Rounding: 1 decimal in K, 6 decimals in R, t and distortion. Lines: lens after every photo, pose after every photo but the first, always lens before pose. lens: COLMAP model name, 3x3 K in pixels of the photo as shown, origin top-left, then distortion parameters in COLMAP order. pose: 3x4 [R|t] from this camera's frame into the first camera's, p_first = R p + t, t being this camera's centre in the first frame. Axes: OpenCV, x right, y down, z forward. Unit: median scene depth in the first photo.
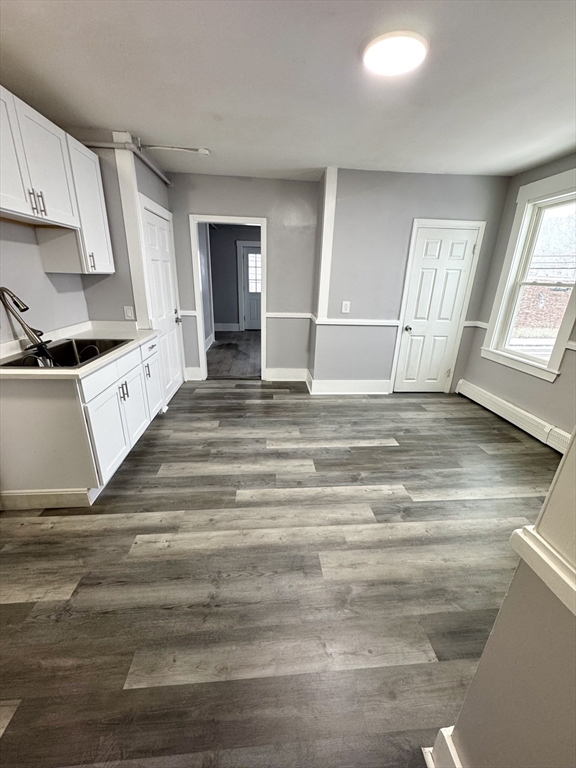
lens RADIAL K [[304.2, 0, 287.5], [0, 304.2, 383.8], [0, 0, 1]] dist [-0.003793, 0.000393]
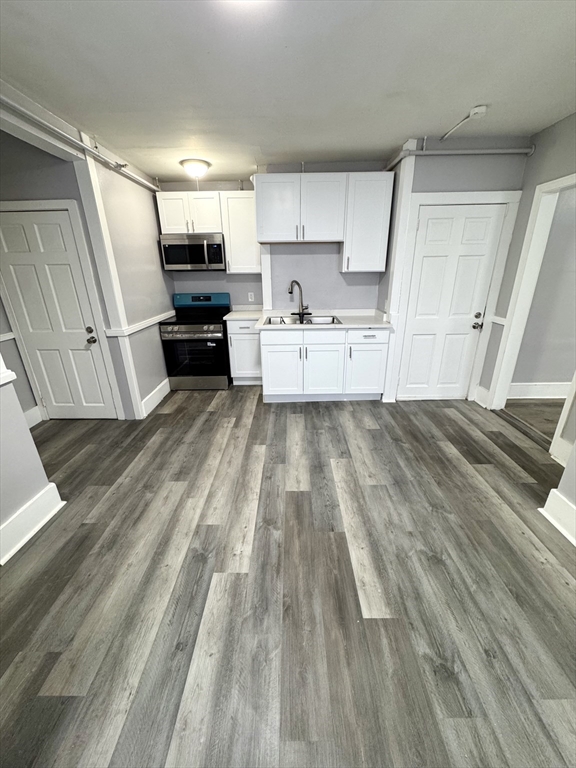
lens RADIAL K [[304.2, 0, 287.6], [0, 304.2, 384.2], [0, 0, 1]] dist [-0.003793, 0.000393]
pose [[-0.089590, 0.331180, -0.939305, 0.872653], [-0.323287, 0.882363, 0.341938, -0.312028], [0.942051, 0.334299, 0.028015, 0.916399]]
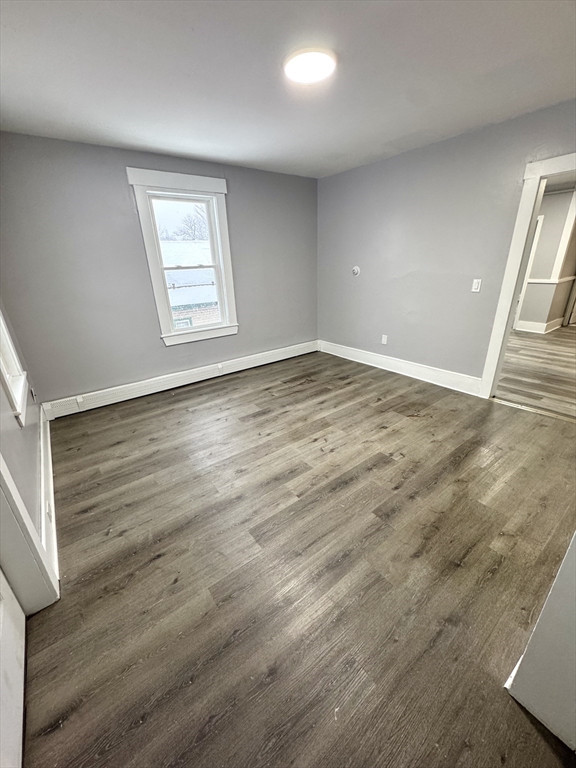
lens RADIAL K [[304.2, 0, 287.7], [0, 304.2, 383.4], [0, 0, 1]] dist [-0.003793, 0.000393]
pose [[-0.554117, -0.314720, 0.770653, -0.641488], [0.292013, 0.793458, 0.533997, -0.996112], [-0.779541, 0.520937, -0.347766, 3.033513]]
